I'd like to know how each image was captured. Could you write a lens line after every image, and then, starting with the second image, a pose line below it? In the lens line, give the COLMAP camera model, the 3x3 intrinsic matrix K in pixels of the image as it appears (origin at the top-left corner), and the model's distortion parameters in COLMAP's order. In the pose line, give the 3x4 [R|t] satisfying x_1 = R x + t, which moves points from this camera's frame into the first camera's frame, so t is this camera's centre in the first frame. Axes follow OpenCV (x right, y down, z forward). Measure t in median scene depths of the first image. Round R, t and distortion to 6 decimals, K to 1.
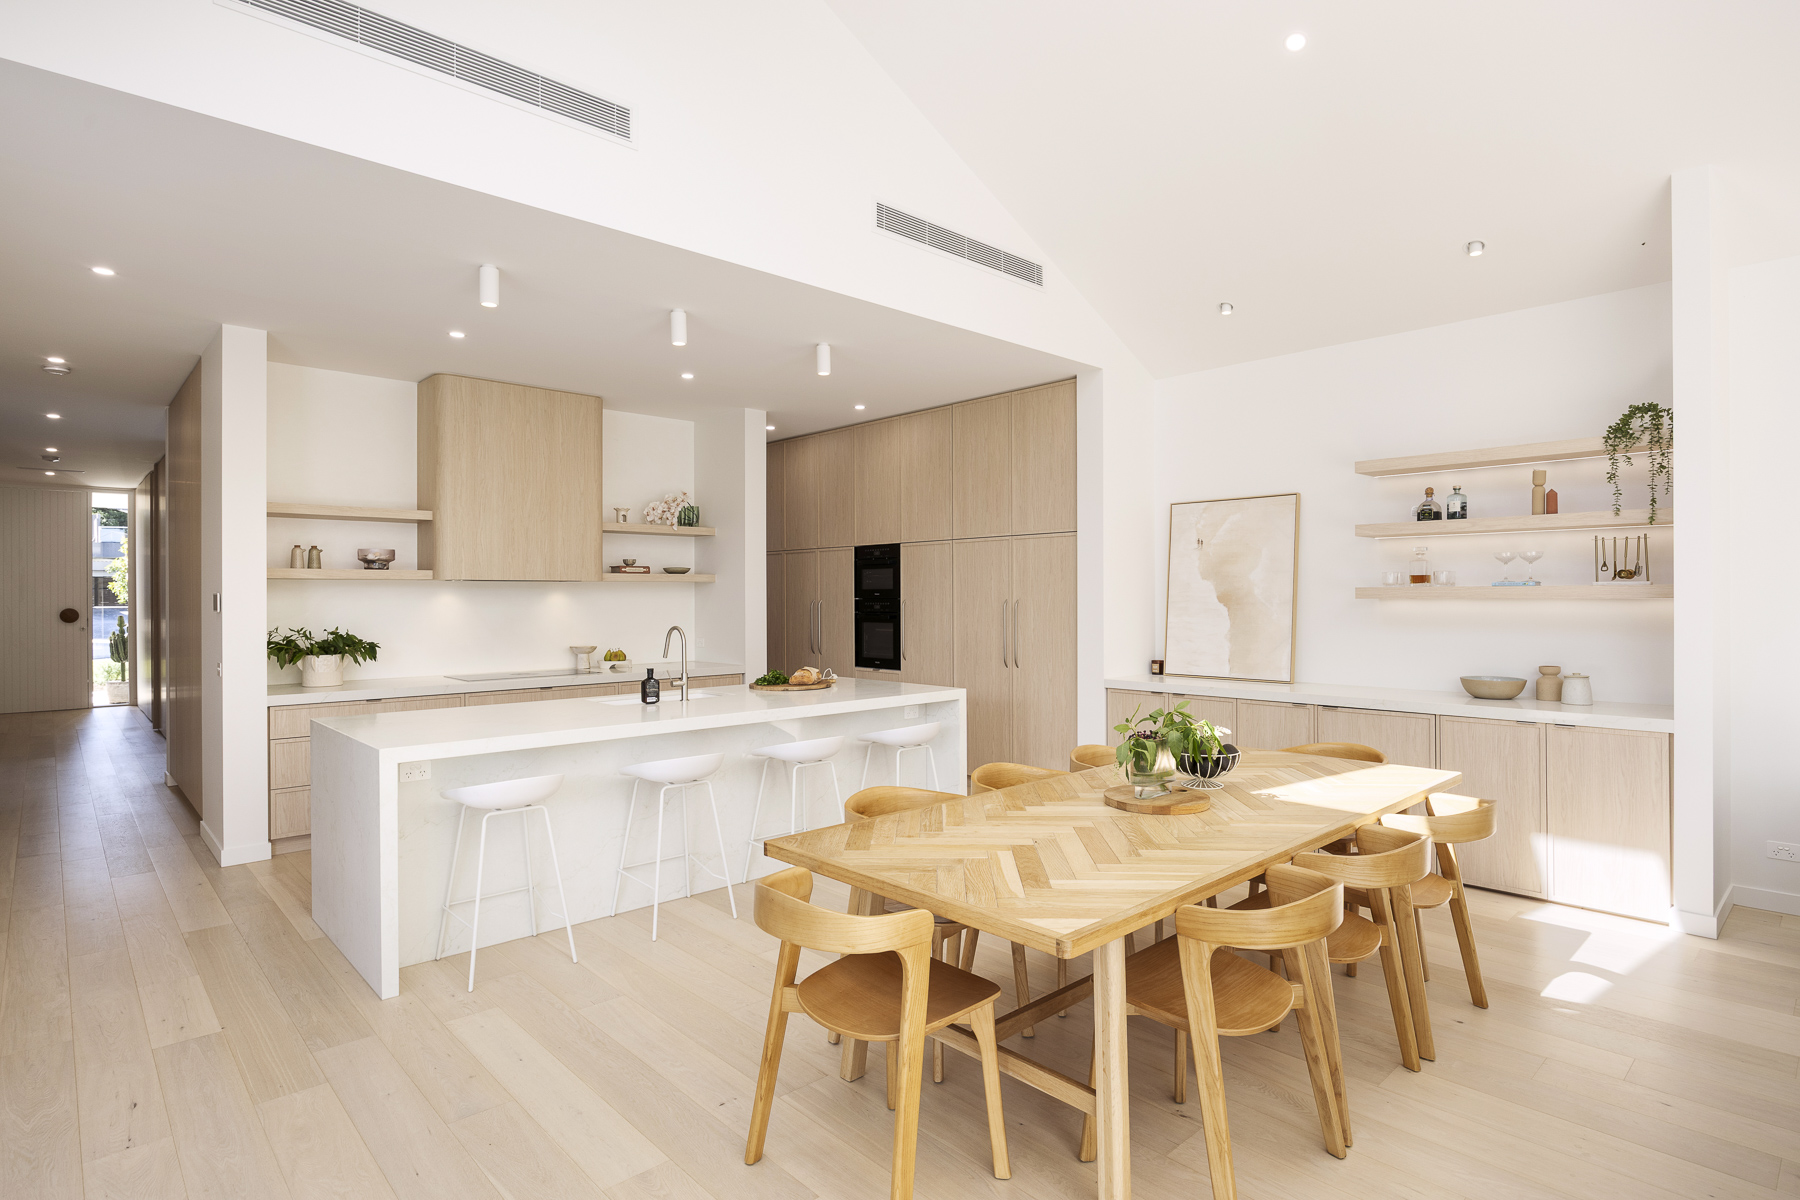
lens RADIAL K [[934.1, 0, 900.0], [0, 934.1, 600.0], [0, 0, 1]] dist [-0.002538, -0.000396]
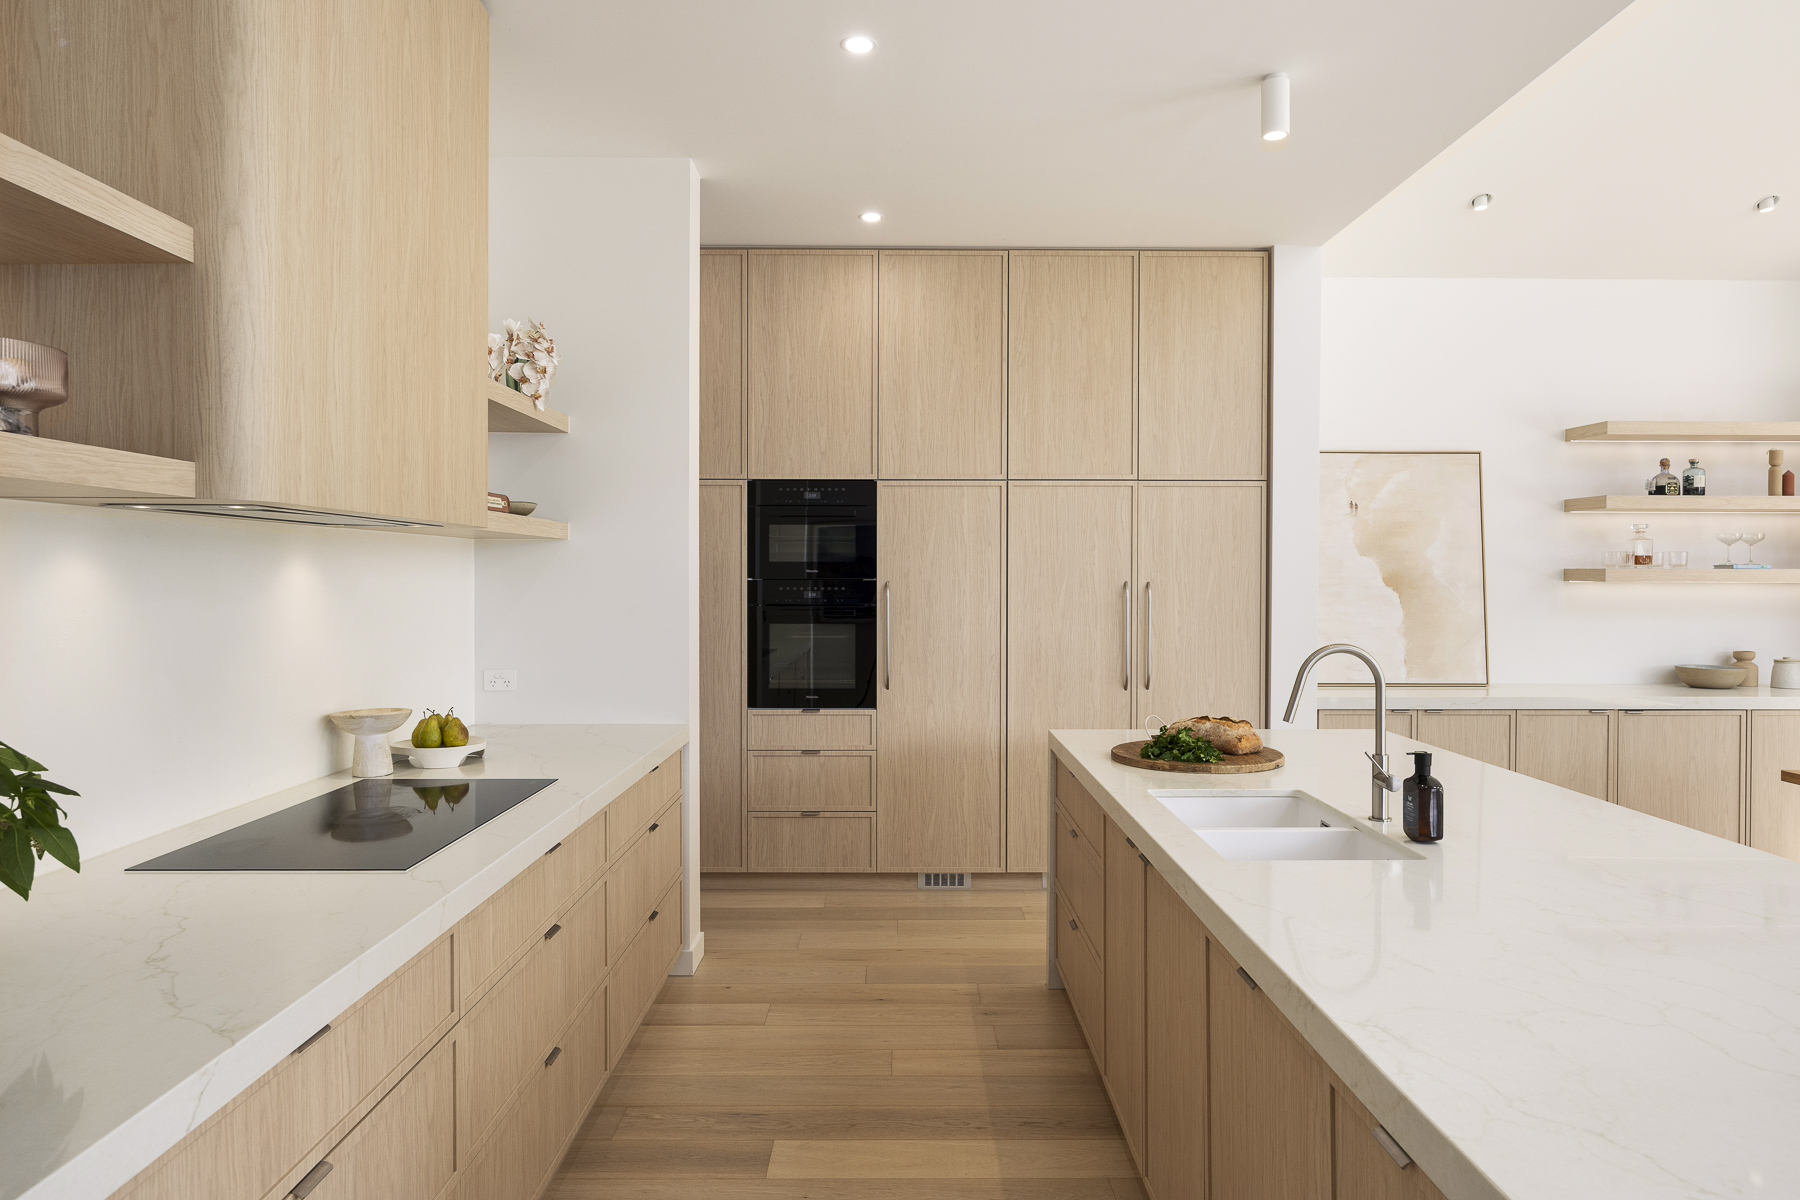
lens RADIAL K [[1144.1, 0, 900.0], [0, 1144.1, 600.0], [0, 0, 1]] dist [-0.000058, 0.000650]
pose [[0.674610, -0.009171, 0.738117, -0.652497], [-0.001574, 0.999903, 0.013862, 0.001618], [-0.738173, -0.010513, 0.674530, 0.700978]]
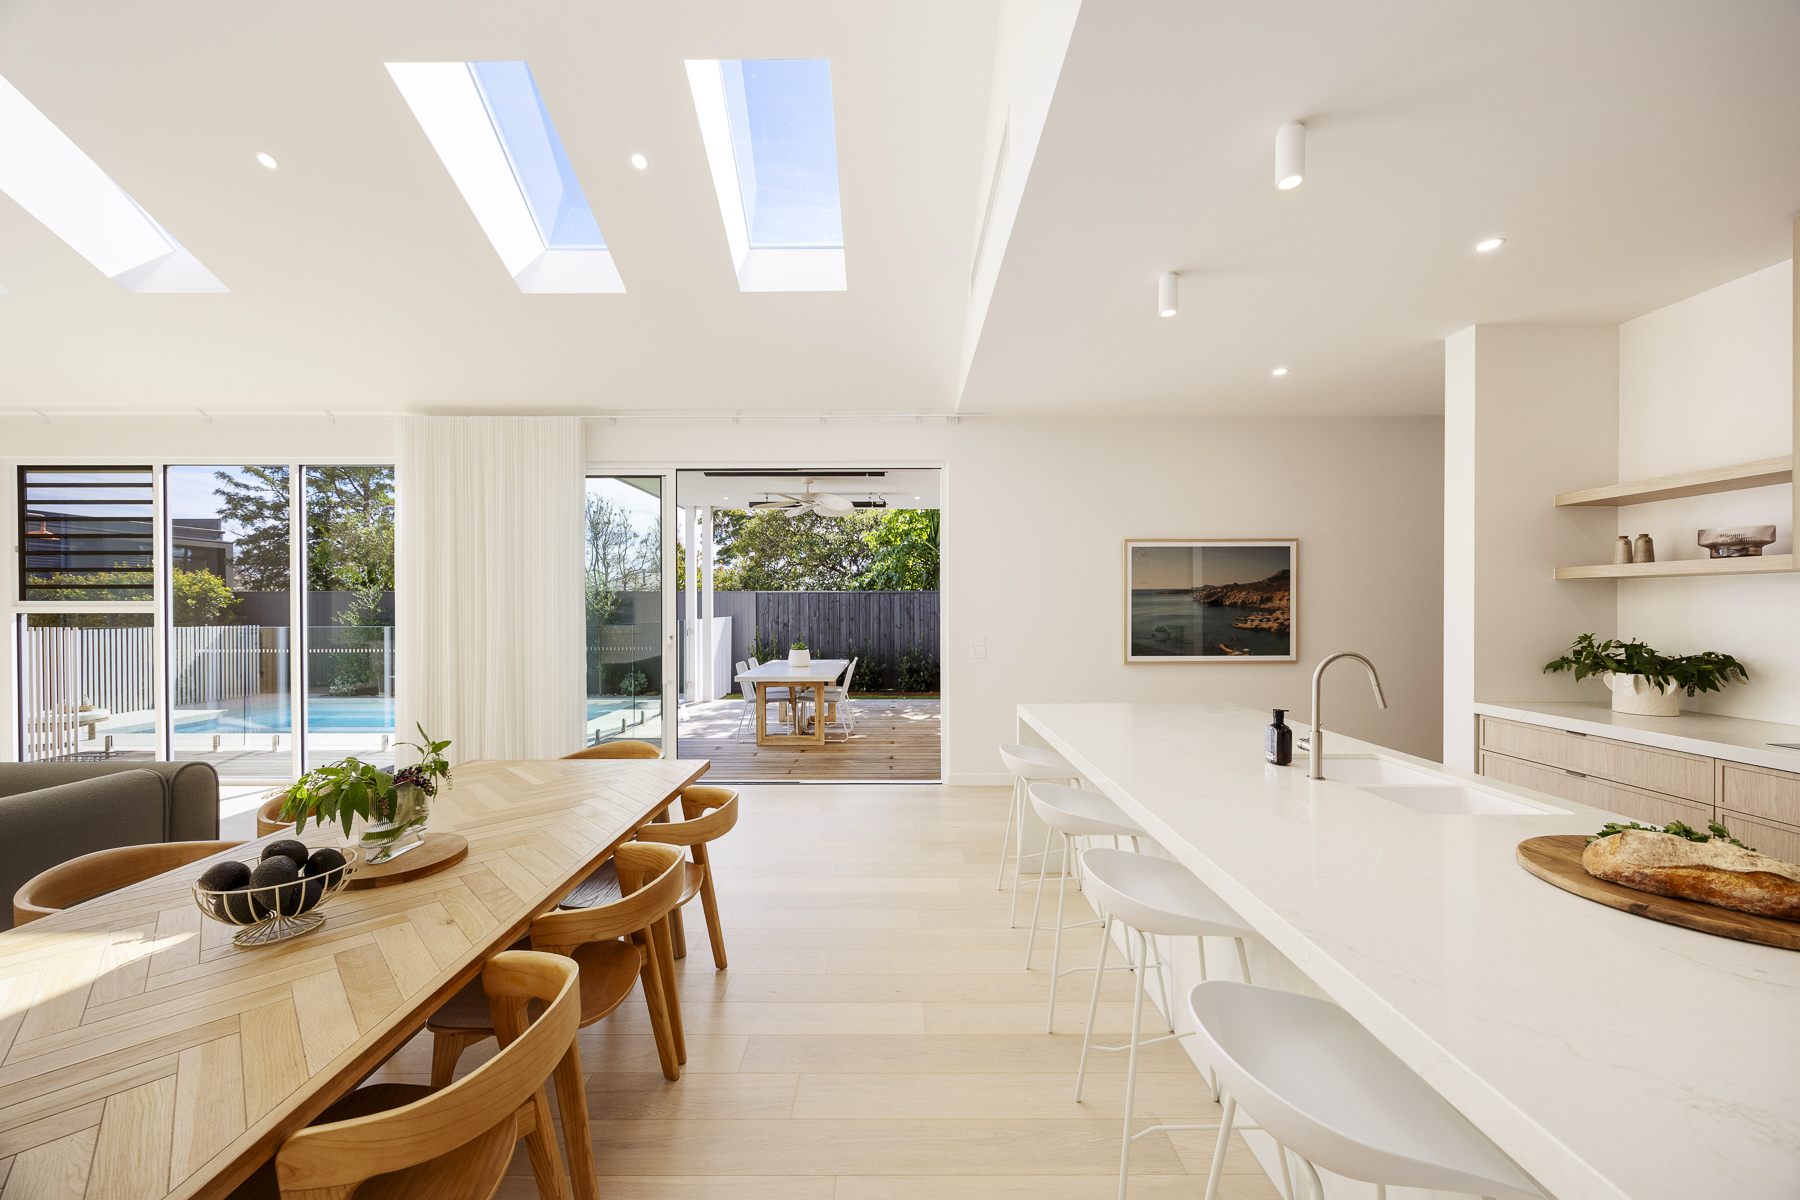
lens RADIAL K [[670.6, 0, 900.0], [0, 670.6, 600.0], [0, 0, 1]] dist [-0.001696, 0.000114]
pose [[-0.674706, -0.001843, -0.738085, 0.209745], [0.001426, 0.999992, -0.003800, -0.001091], [0.738086, -0.003616, -0.674697, 0.913237]]
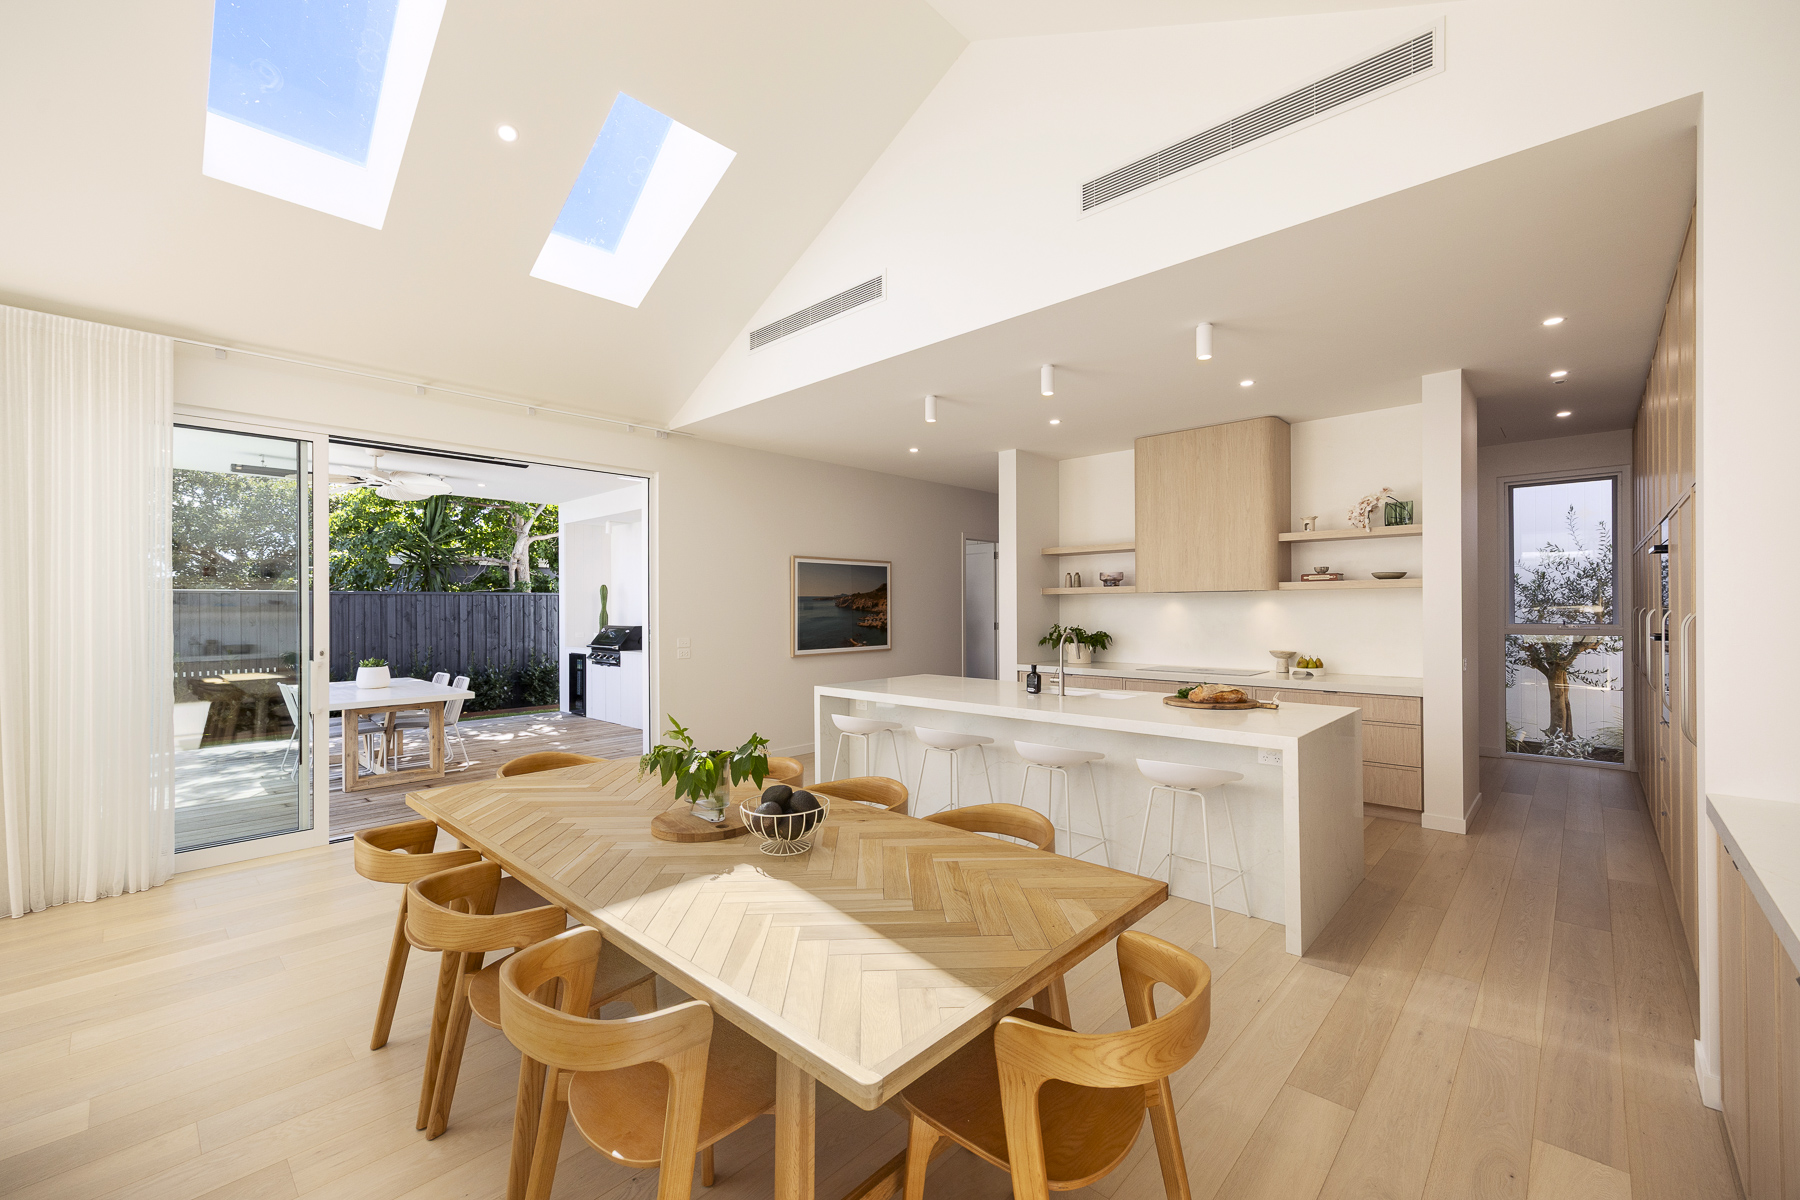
lens RADIAL K [[719.5, 0, 900.0], [0, 719.5, 600.0], [0, 0, 1]] dist [-0.000294, 0.000129]
pose [[0.071599, -0.006946, -0.997409, 0.544260], [0.000757, 0.999976, -0.006909, -0.004273], [0.997433, -0.000260, 0.071602, 0.615616]]
